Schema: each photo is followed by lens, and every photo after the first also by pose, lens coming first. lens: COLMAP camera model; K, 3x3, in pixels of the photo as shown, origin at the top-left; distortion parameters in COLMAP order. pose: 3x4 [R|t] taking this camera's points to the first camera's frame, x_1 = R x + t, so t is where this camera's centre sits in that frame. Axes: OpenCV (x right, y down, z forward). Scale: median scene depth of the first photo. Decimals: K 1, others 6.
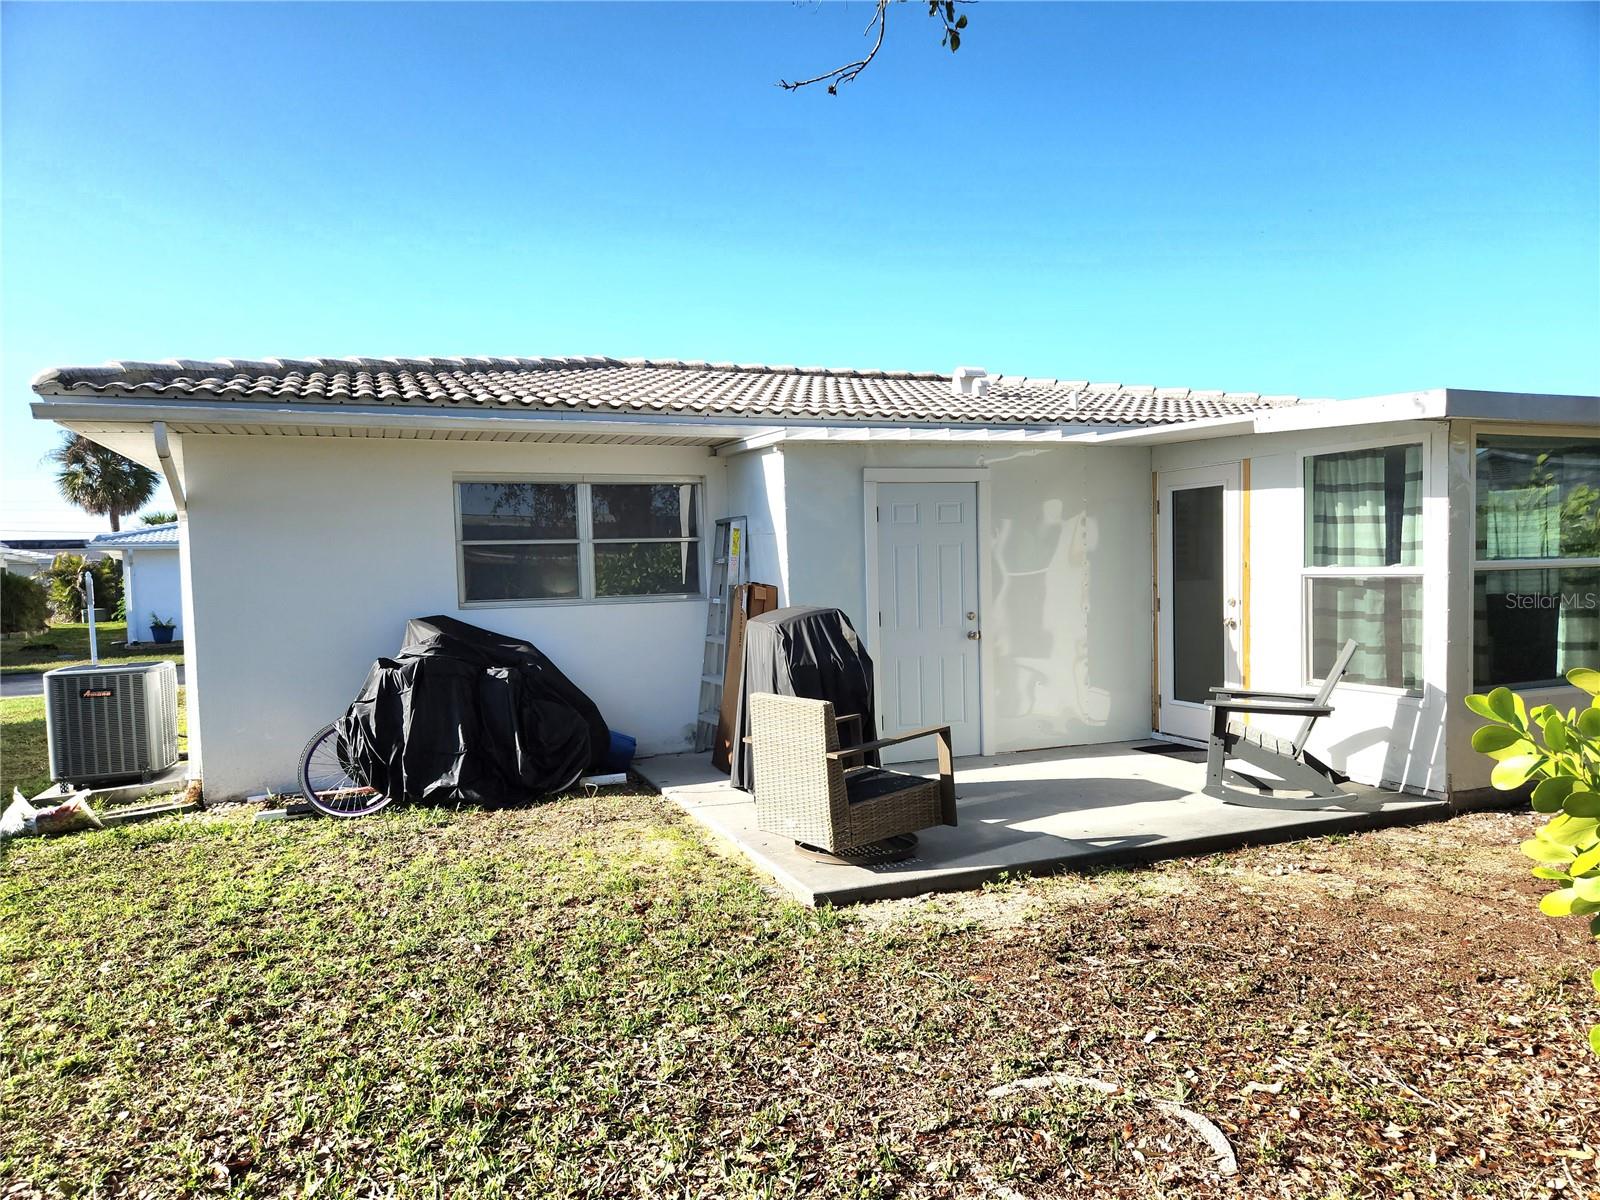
lens RADIAL K [[1089.4, 0, 797.2], [0, 1089.4, 599.8], [0, 0, 1]] dist [0.064617, -0.046984]
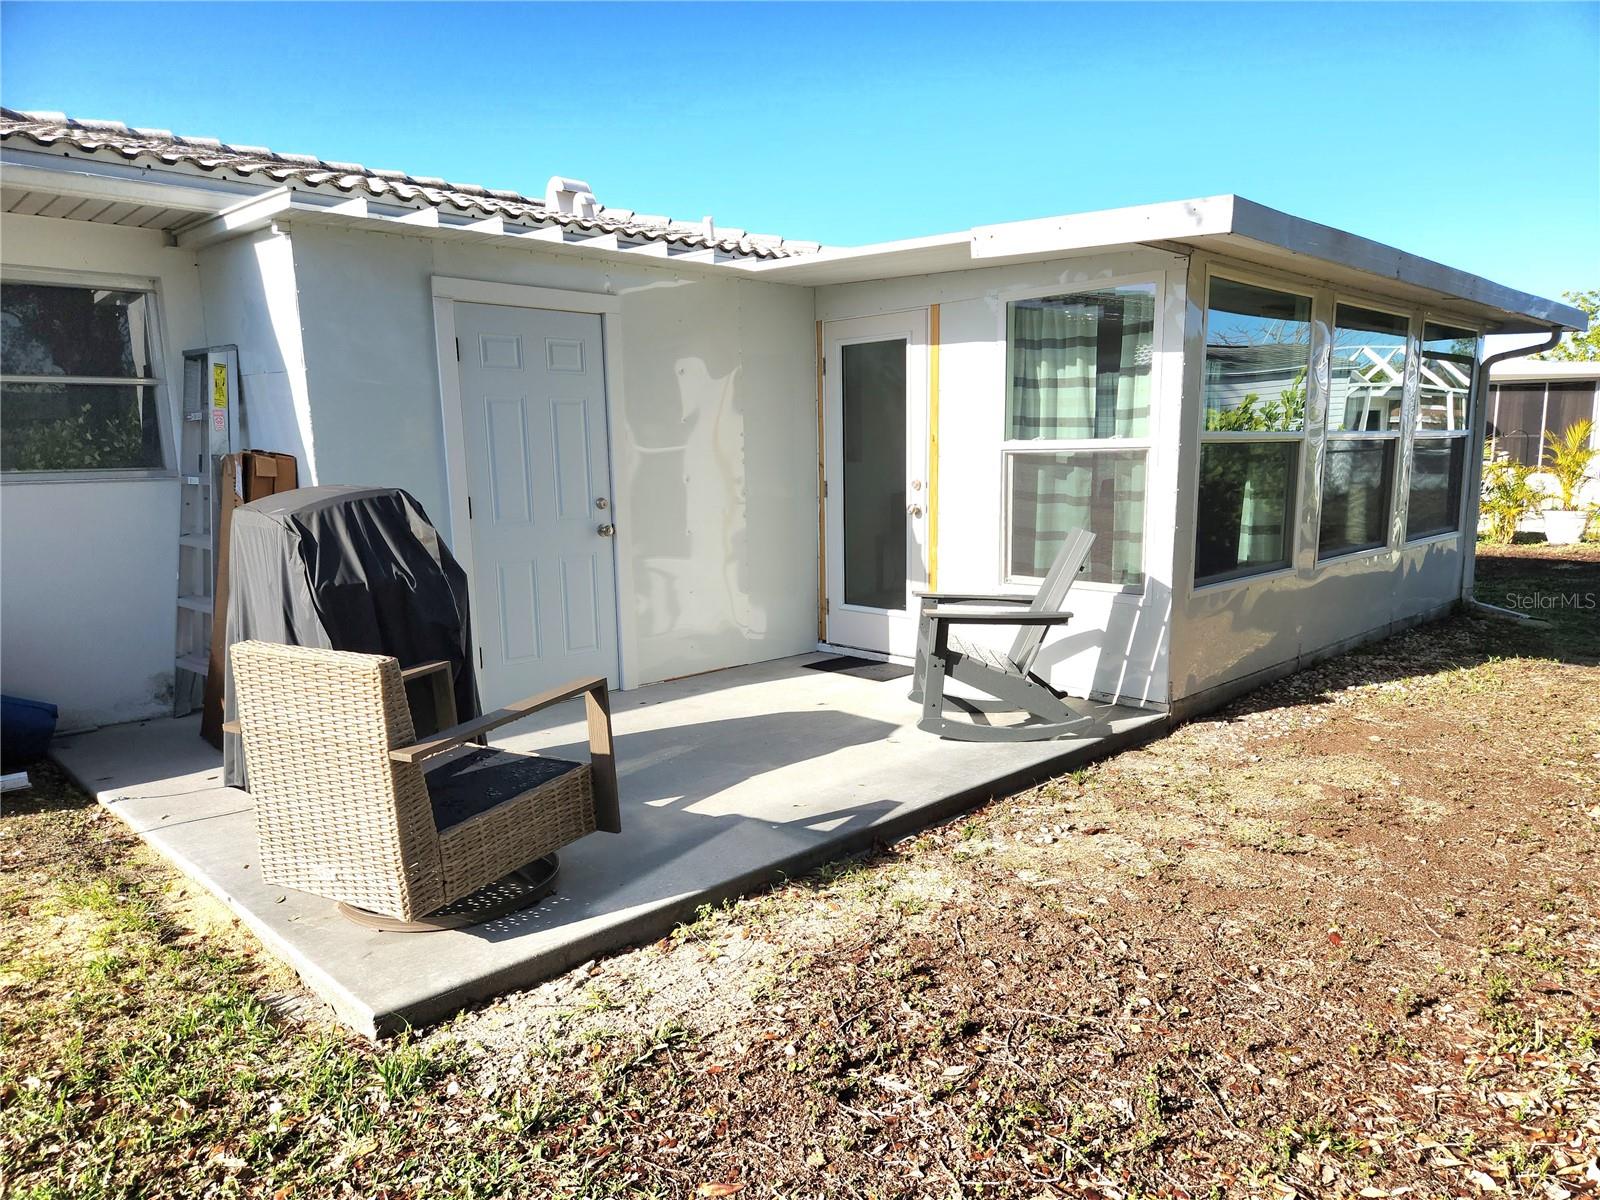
lens RADIAL K [[1089.4, 0, 829.1], [0, 1089.4, 633.6], [0, 0, 1]] dist [0.064617, -0.046984]
pose [[0.920196, -0.052681, 0.387897, 0.014857], [0.002750, 0.991749, 0.128167, 0.009928], [-0.391449, -0.116872, 0.912748, 0.329981]]
